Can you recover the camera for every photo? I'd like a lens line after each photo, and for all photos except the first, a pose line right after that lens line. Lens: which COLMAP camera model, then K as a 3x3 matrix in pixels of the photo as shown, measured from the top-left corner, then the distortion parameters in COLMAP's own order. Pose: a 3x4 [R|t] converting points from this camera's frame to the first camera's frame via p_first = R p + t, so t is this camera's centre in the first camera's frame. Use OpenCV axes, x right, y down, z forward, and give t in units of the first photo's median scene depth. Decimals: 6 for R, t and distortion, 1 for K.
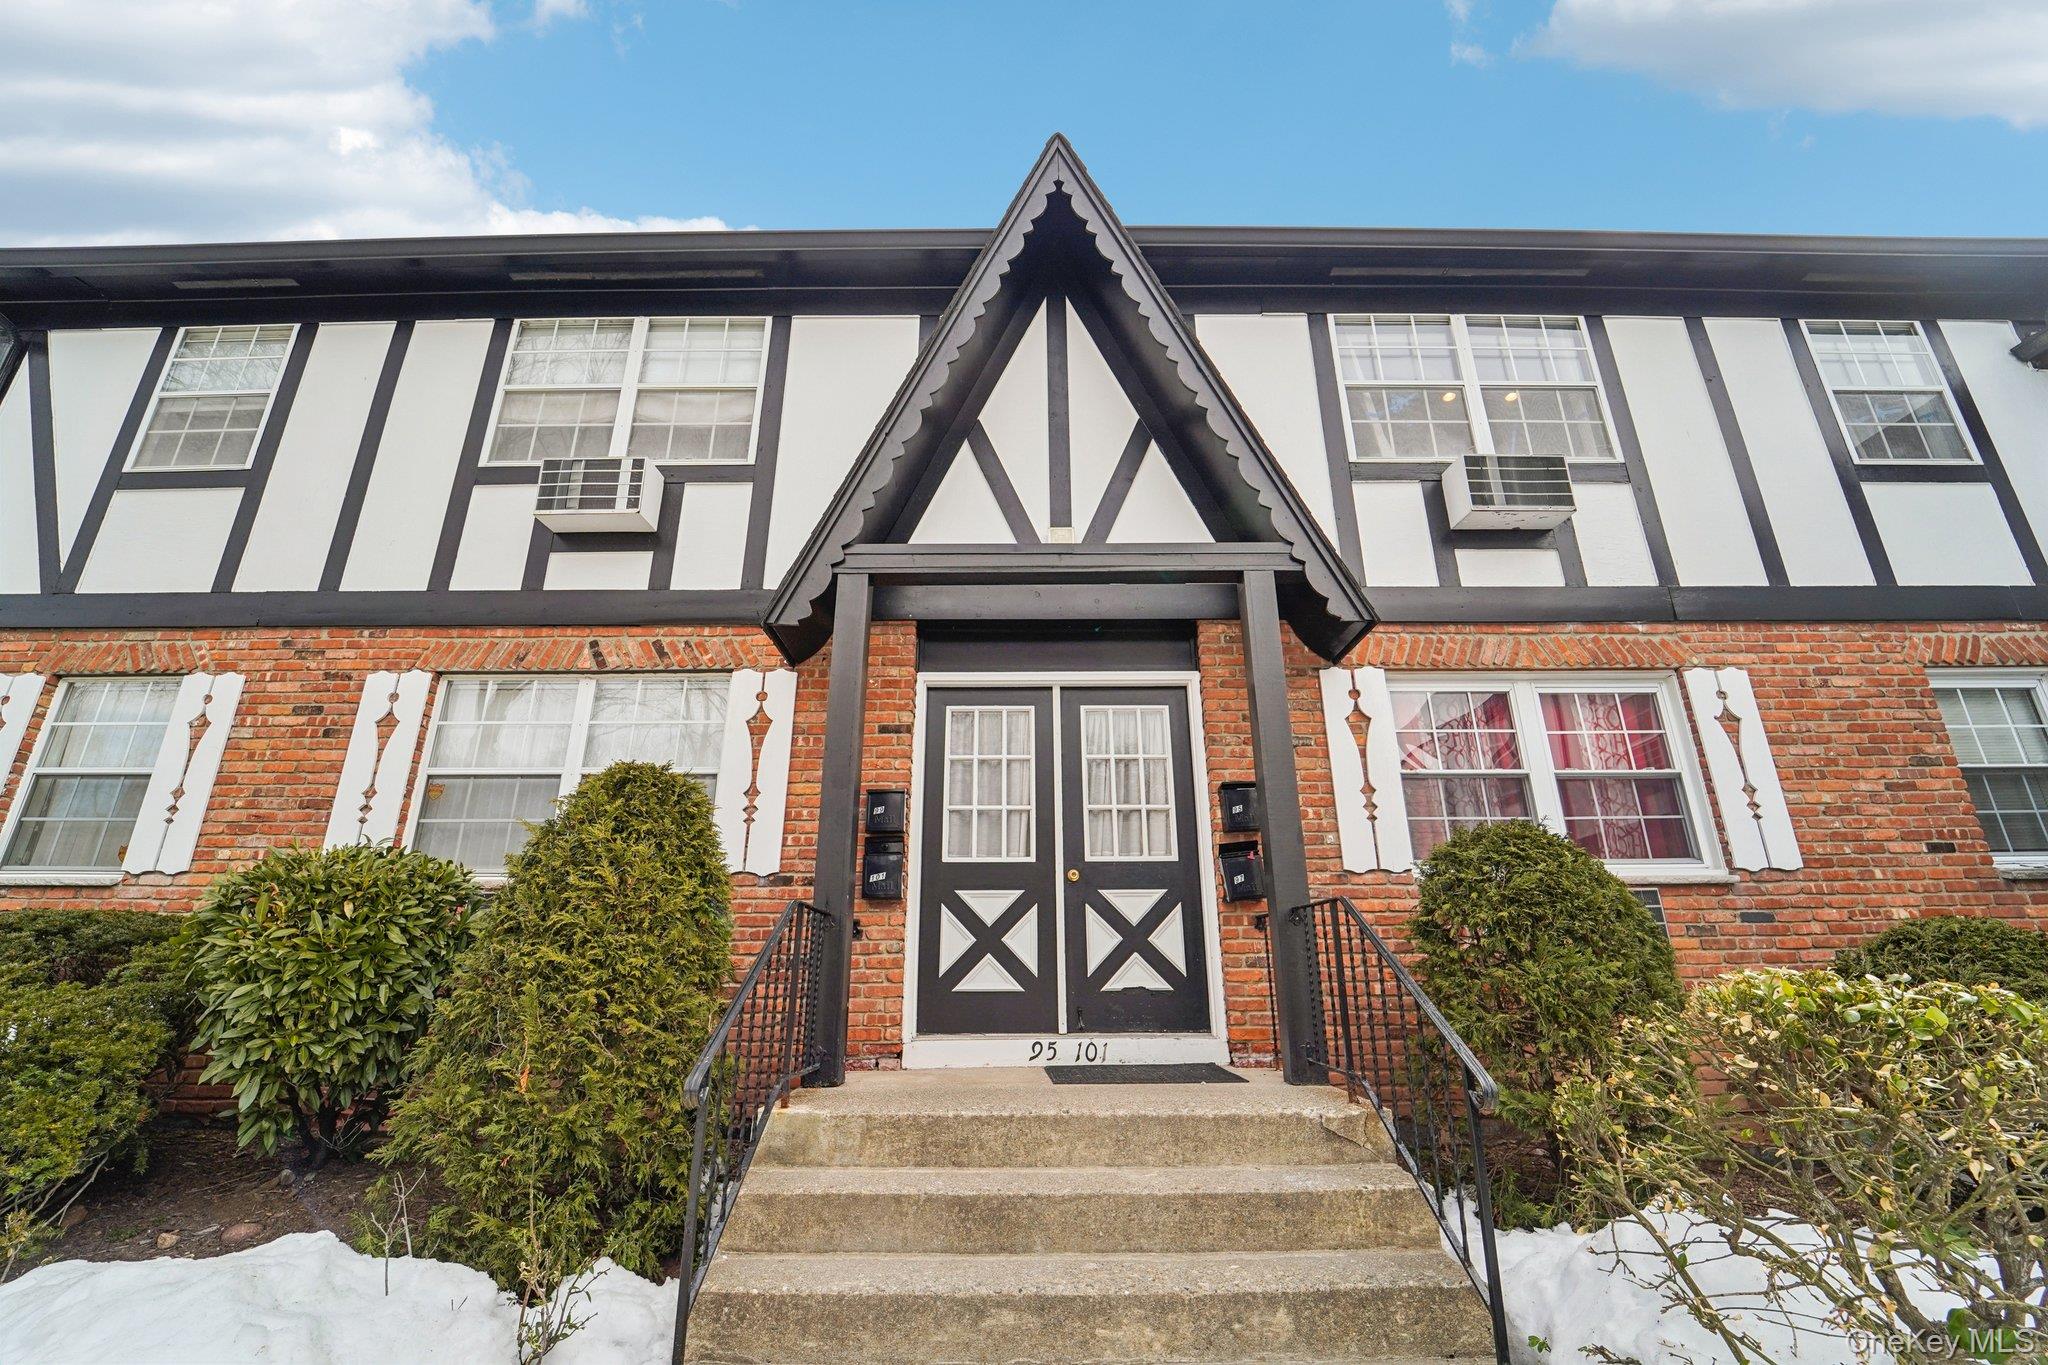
lens RADIAL K [[839.2, 0, 1014.3], [0, 839.2, 680.1], [0, 0, 1]] dist [-0.018657, 0.000036]
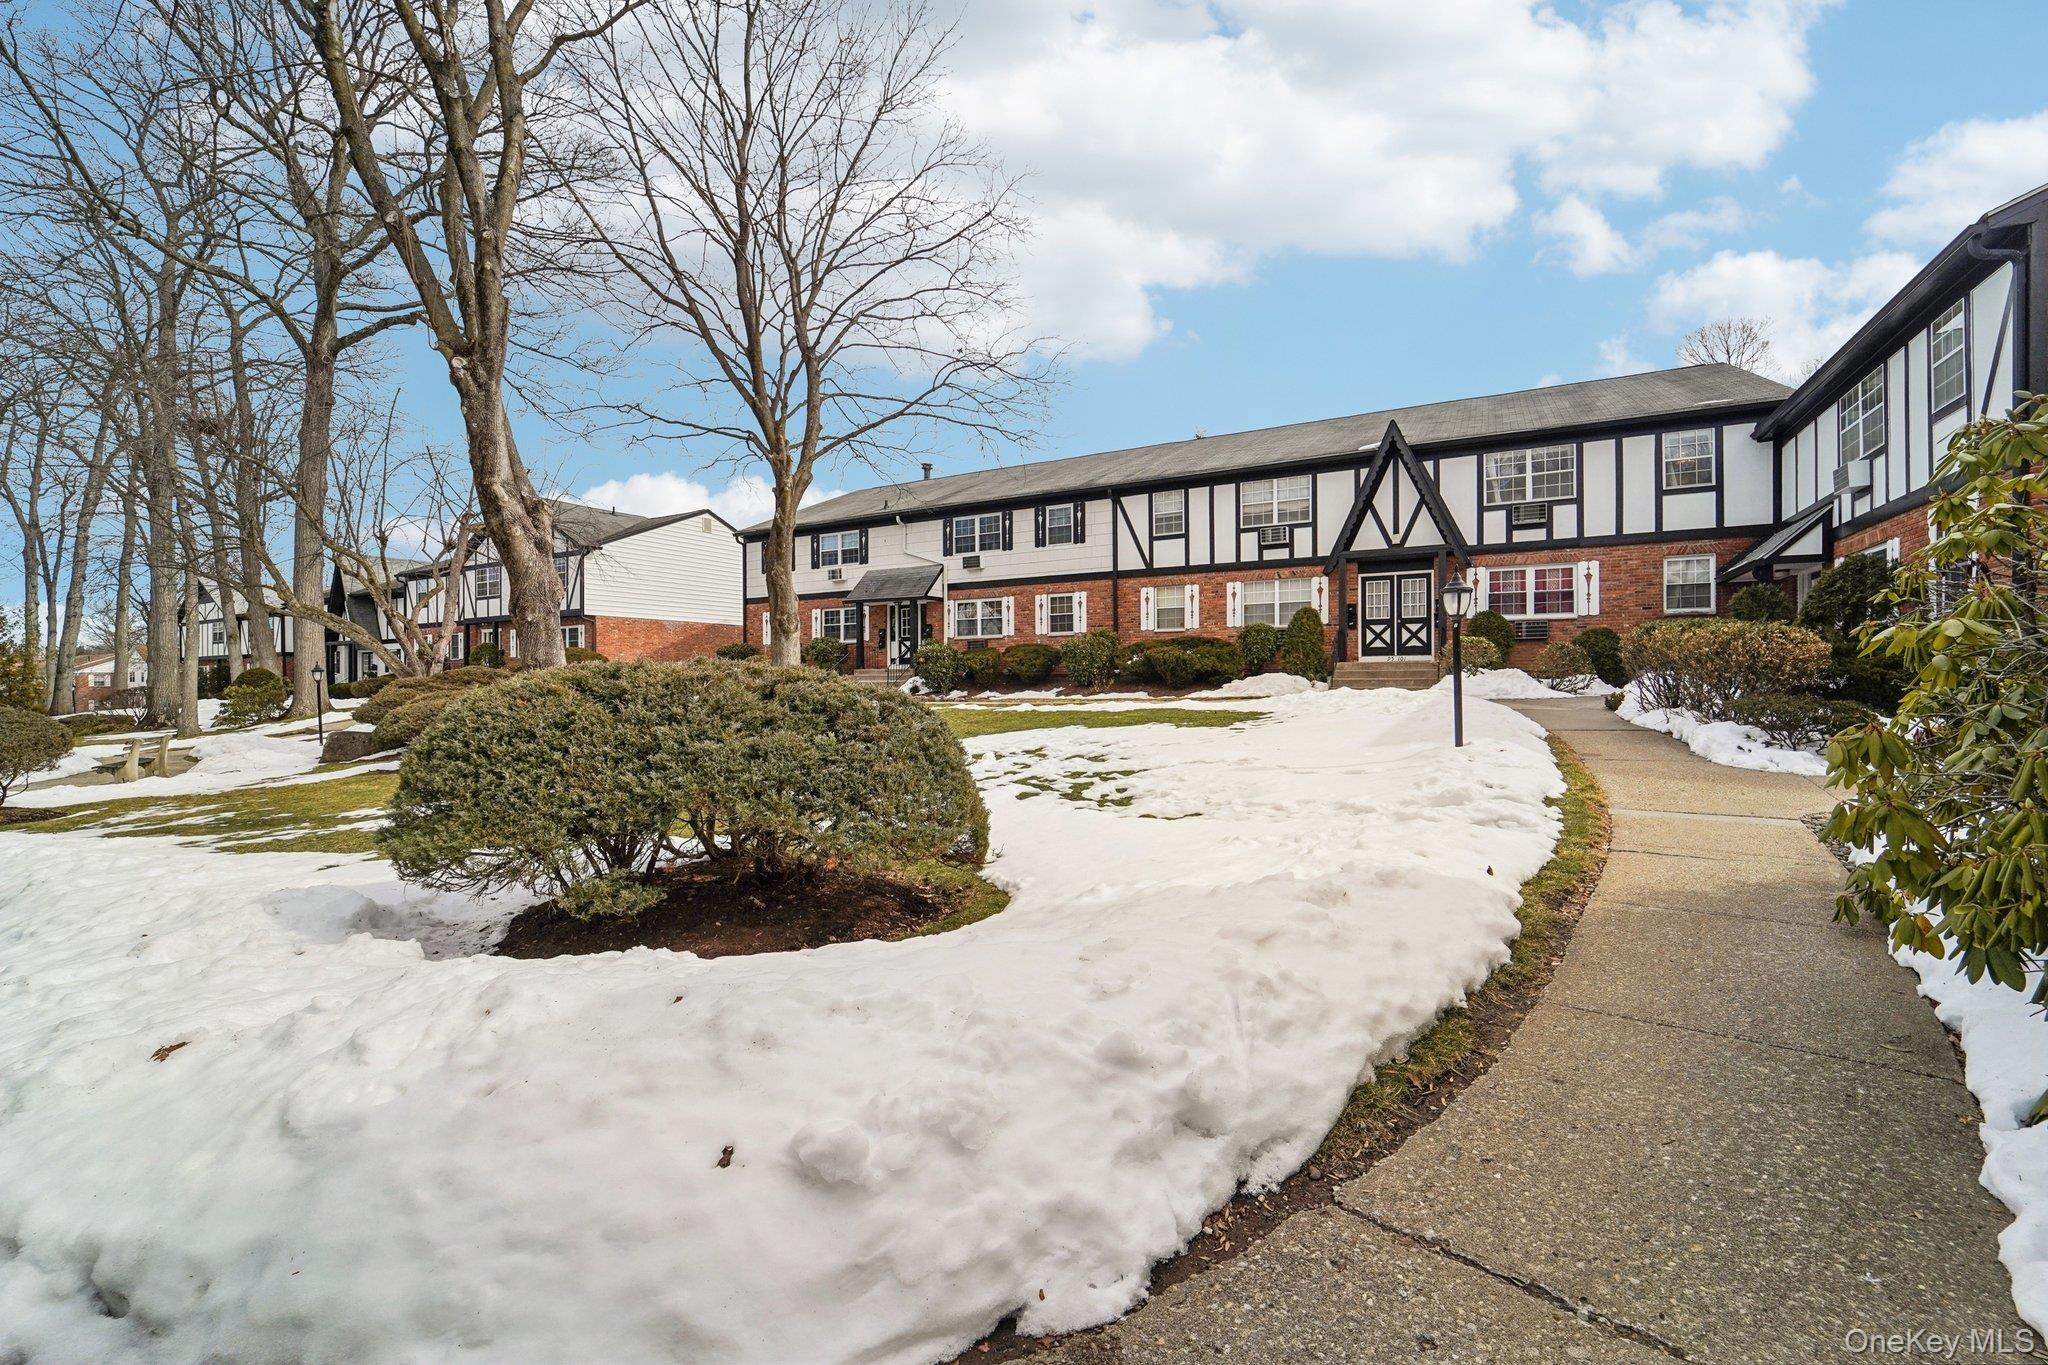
lens RADIAL K [[839.2, 0, 1014.3], [0, 839.2, 680.1], [0, 0, 1]] dist [-0.018657, 0.000036]
pose [[0.856446, 0.001444, -0.516234, 0.553524], [0.168543, 0.944417, 0.282259, -0.954695], [0.487947, -0.328748, 0.808599, -3.288651]]
